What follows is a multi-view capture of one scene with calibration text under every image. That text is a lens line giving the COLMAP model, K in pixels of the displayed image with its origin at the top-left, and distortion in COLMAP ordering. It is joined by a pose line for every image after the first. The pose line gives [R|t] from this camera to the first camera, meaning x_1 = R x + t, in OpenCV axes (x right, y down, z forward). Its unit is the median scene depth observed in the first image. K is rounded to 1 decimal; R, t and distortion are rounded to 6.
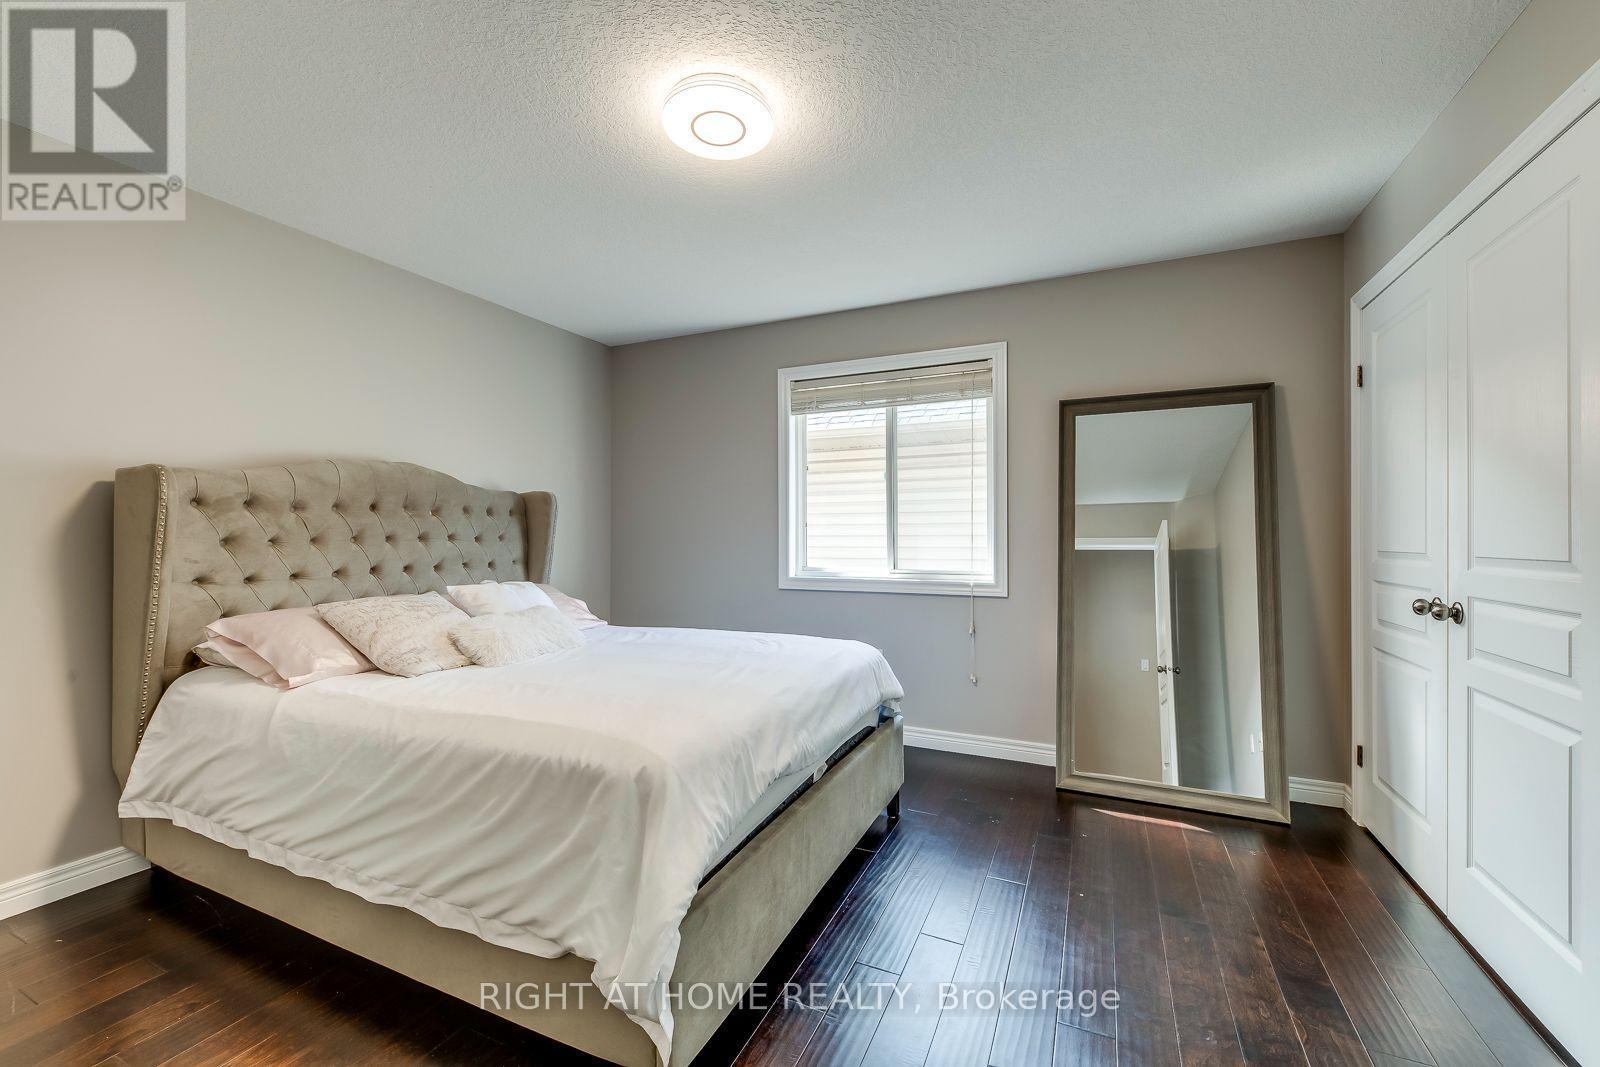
lens RADIAL K [[639.3, 0, 800.0], [0, 639.3, 533.5], [0, 0, 1]] dist [-0.000334, -0.000382]
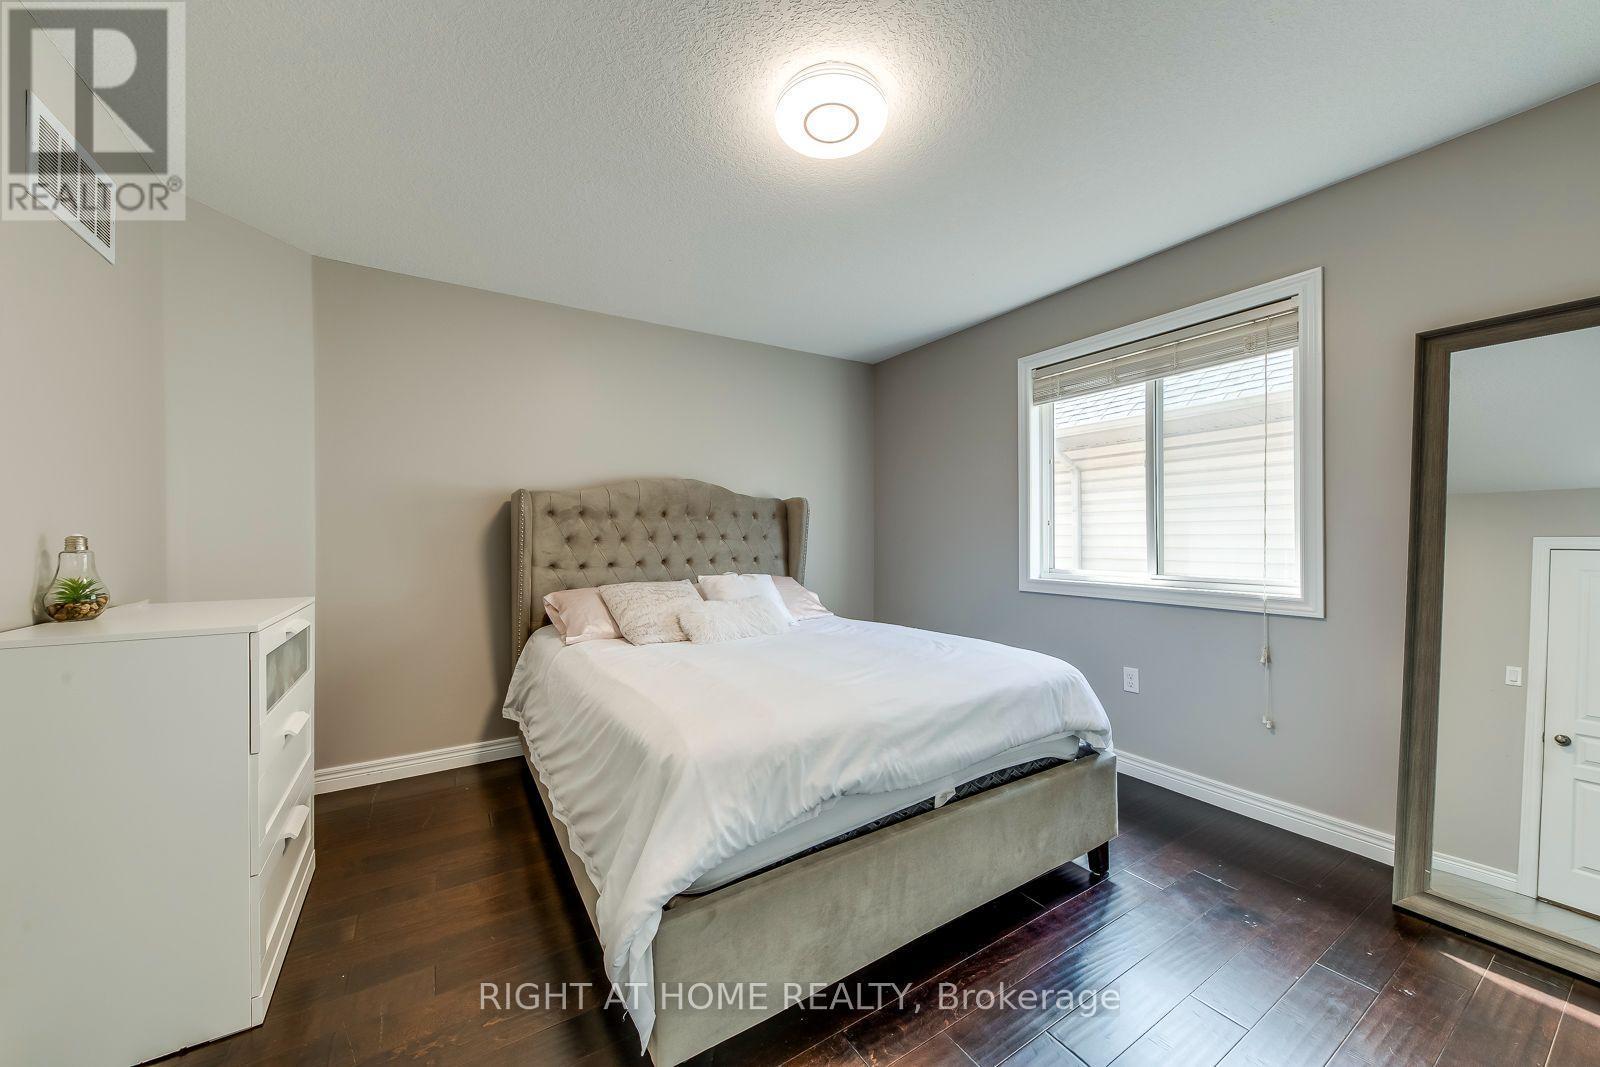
lens RADIAL K [[574.7, 0, 798.5], [0, 574.7, 534.8], [0, 0, 1]] dist [0.000112, -0.000191]
pose [[0.840676, -0.002551, -0.541532, 0.222878], [0.004067, 0.999990, 0.001603, 0.001306], [0.541523, -0.003551, 0.840679, 0.160195]]
